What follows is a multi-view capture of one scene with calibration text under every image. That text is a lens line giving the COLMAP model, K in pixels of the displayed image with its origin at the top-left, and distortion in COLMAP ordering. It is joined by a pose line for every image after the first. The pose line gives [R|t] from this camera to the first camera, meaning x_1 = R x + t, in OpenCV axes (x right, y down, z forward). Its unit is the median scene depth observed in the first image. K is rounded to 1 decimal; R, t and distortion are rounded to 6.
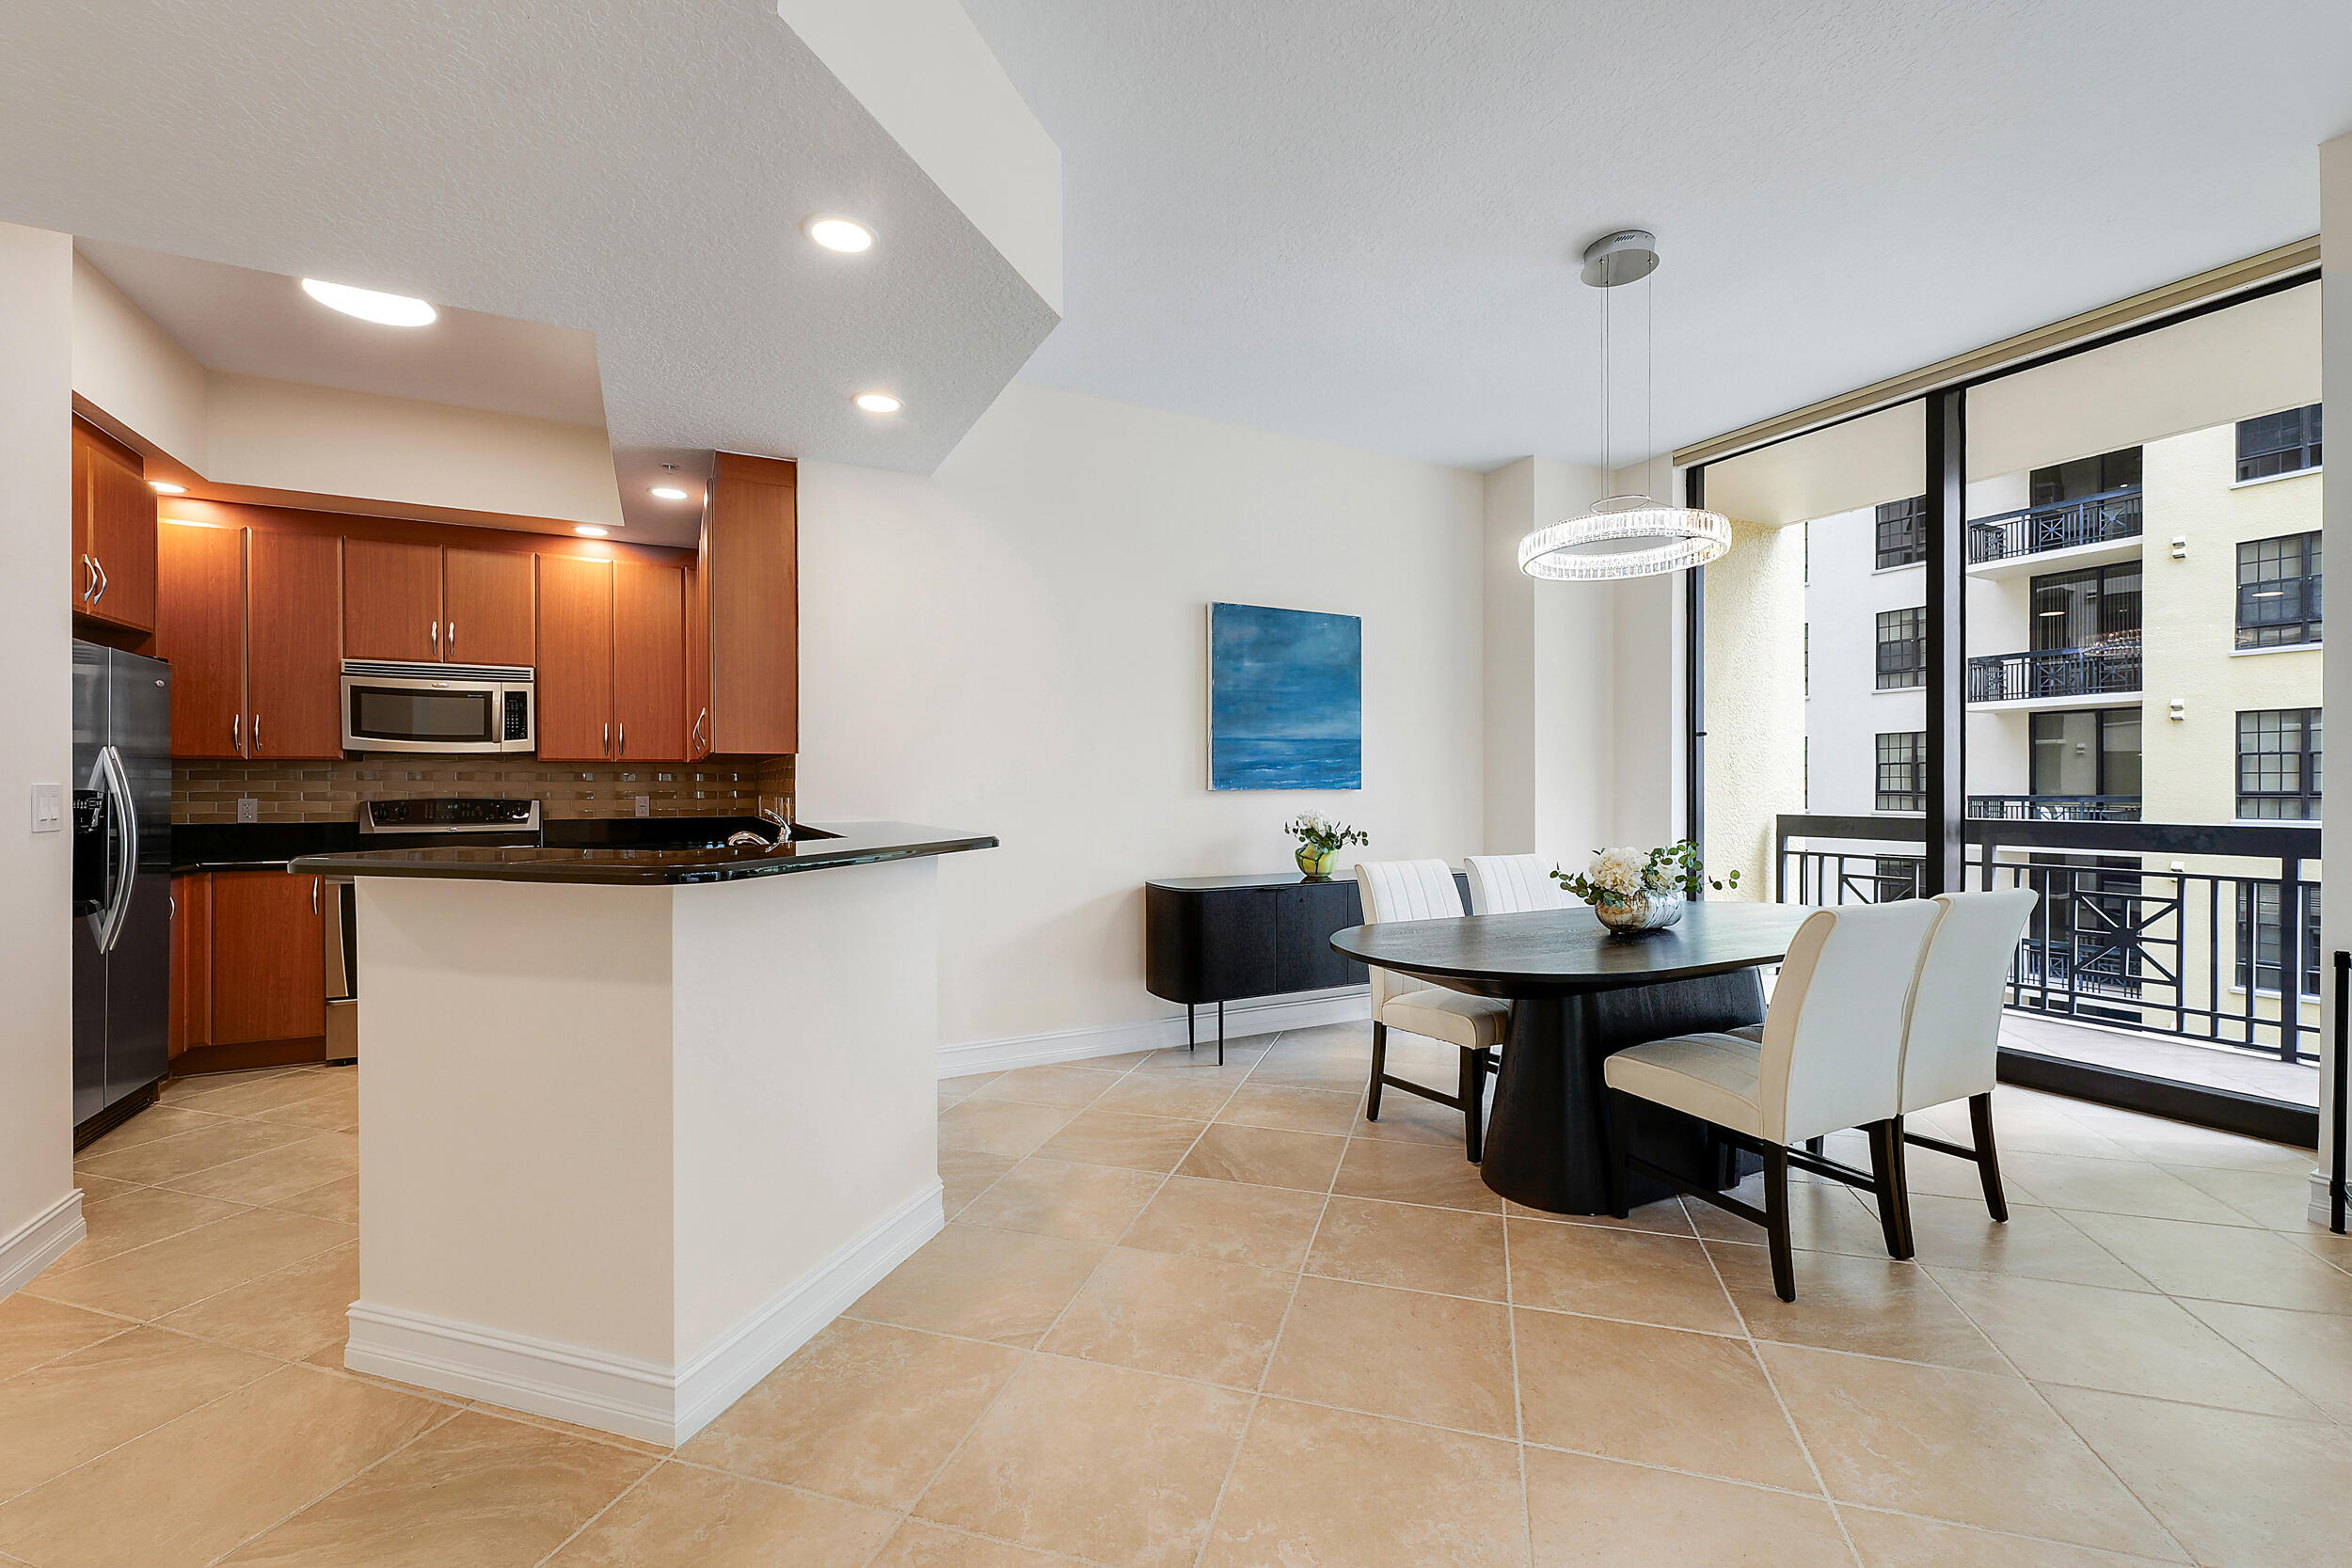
lens RADIAL K [[976.7, 0, 1180.8], [0, 976.7, 790.9], [0, 0, 1]] dist [0.001415, 0.000353]
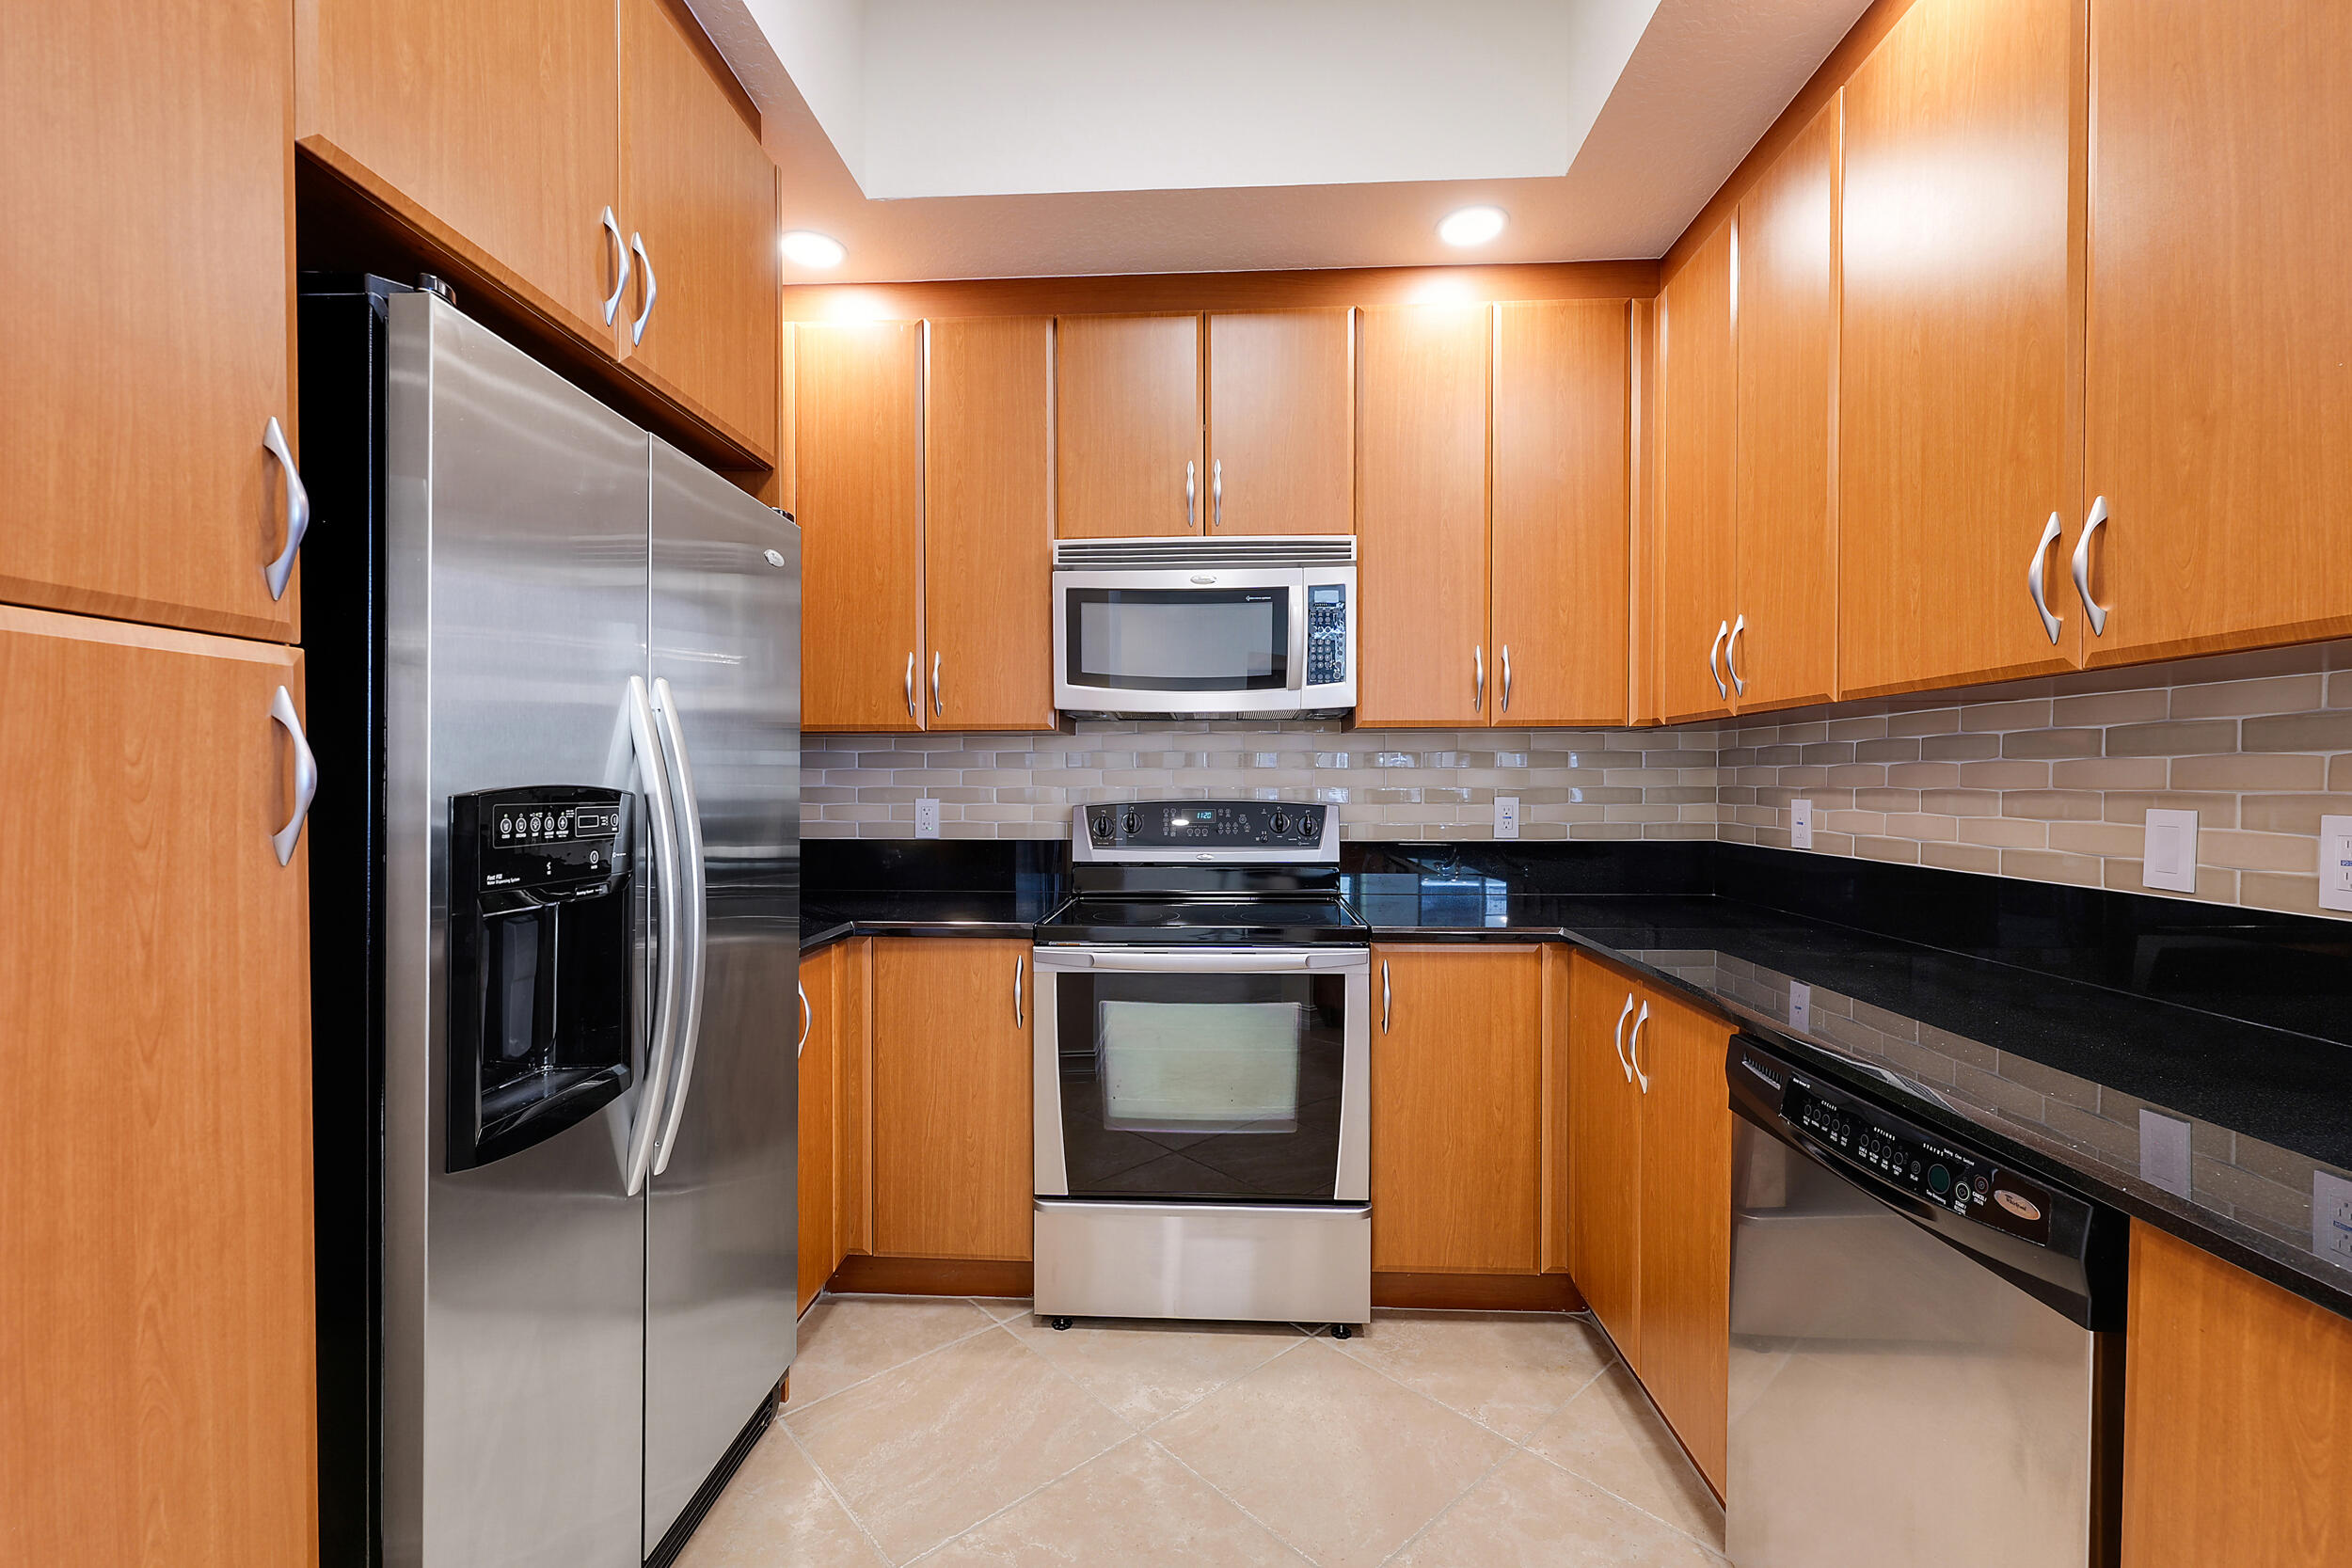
lens RADIAL K [[954.8, 0, 1172.1], [0, 954.8, 781.9], [0, 0, 1]] dist [0.000317, 0.000094]
pose [[0.864032, 0.000481, -0.503436, -0.518232], [-0.001538, 0.999997, -0.001684, -0.001605], [0.503434, 0.002229, 0.864031, 0.558823]]
